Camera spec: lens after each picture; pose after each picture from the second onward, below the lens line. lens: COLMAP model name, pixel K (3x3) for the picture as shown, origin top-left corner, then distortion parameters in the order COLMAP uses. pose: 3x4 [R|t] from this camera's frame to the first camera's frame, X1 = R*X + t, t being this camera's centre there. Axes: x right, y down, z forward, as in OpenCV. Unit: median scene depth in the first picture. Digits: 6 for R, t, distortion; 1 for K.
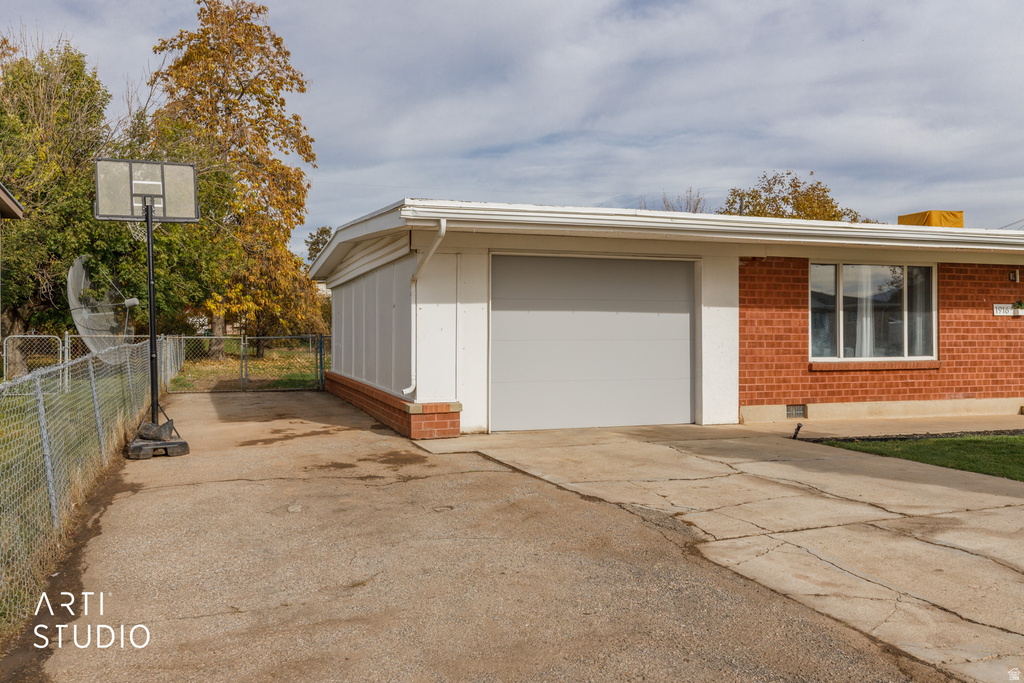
lens RADIAL K [[875.3, 0, 471.1], [0, 875.3, 332.5], [0, 0, 1]] dist [0.004985, -0.005524]
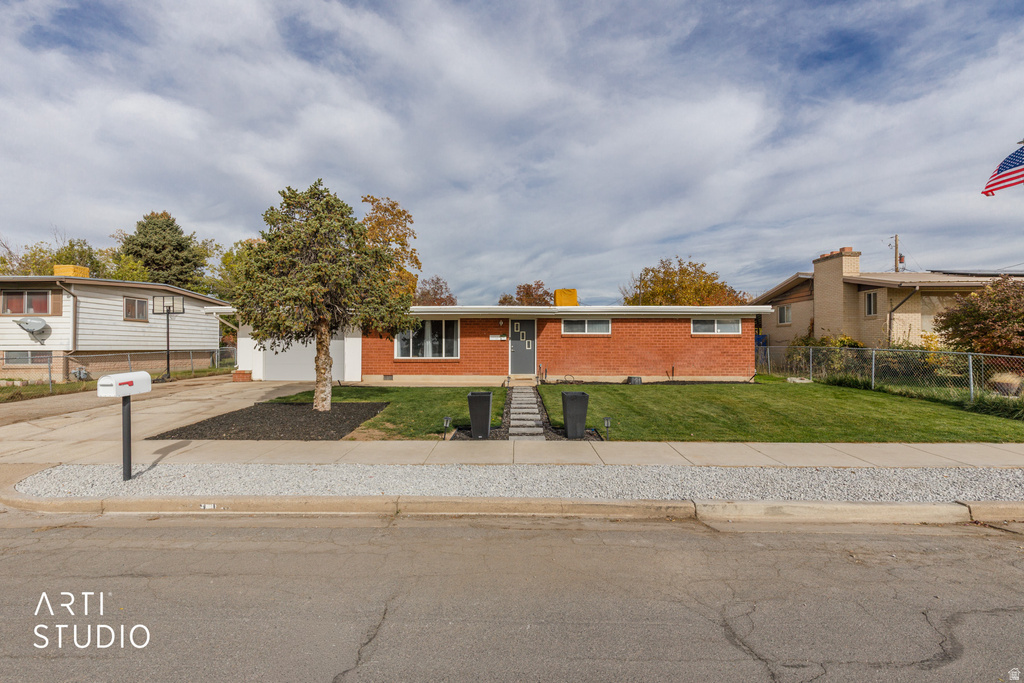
lens RADIAL K [[461.7, 0, 494.4], [0, 461.7, 345.4], [0, 0, 1]] dist [0.010549, -0.000507]
pose [[0.934279, 0.002642, -0.356532, 1.122177], [0.000615, 0.999959, 0.009022, -0.017150], [0.356541, -0.008648, 0.934240, -0.158935]]
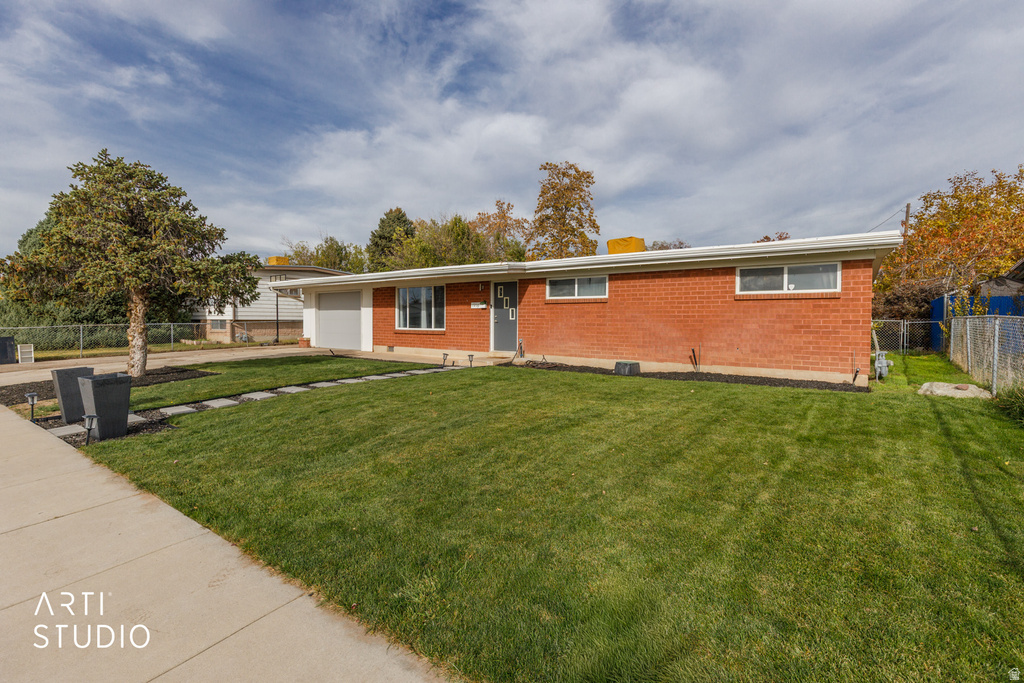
lens RADIAL K [[470.4, 0, 516.3], [0, 470.4, 328.0], [0, 0, 1]] dist [0.000439, 0.001256]
pose [[0.564088, 0.019291, -0.825489, 1.614664], [0.002363, 0.999685, 0.024976, -0.001884], [0.825711, -0.016039, 0.563865, 0.532858]]
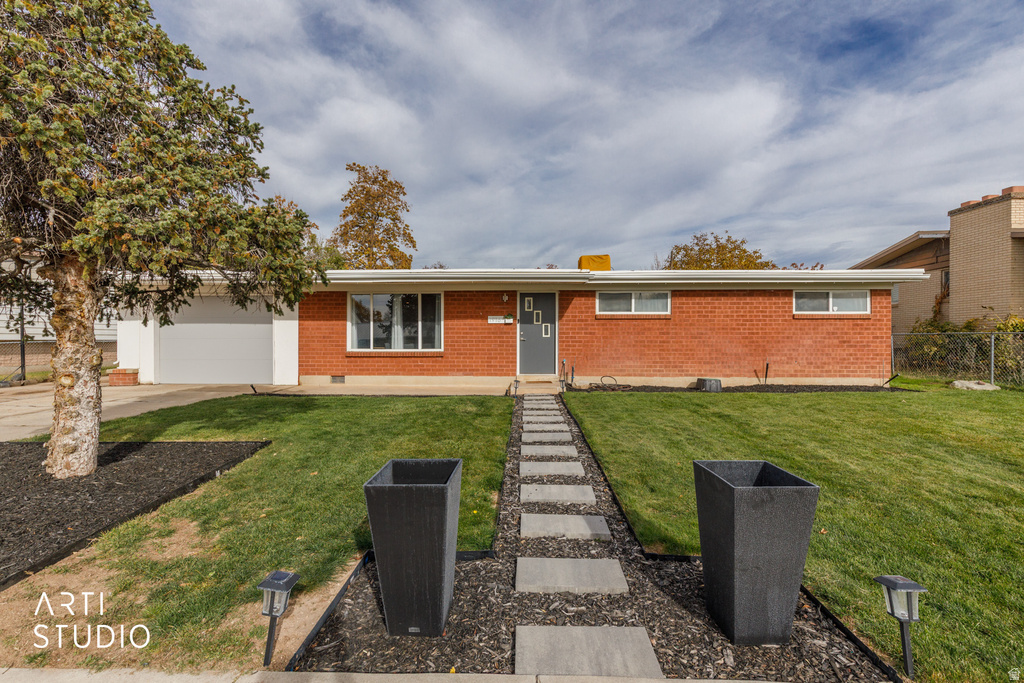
lens RADIAL K [[461.7, 0, 503.2], [0, 461.7, 345.1], [0, 0, 1]] dist [0.010549, -0.000507]
pose [[0.929244, 0.006380, -0.369410, 0.991936], [0.001366, 0.999785, 0.020704, 0.002673], [0.369463, -0.019744, 0.929036, 0.260379]]
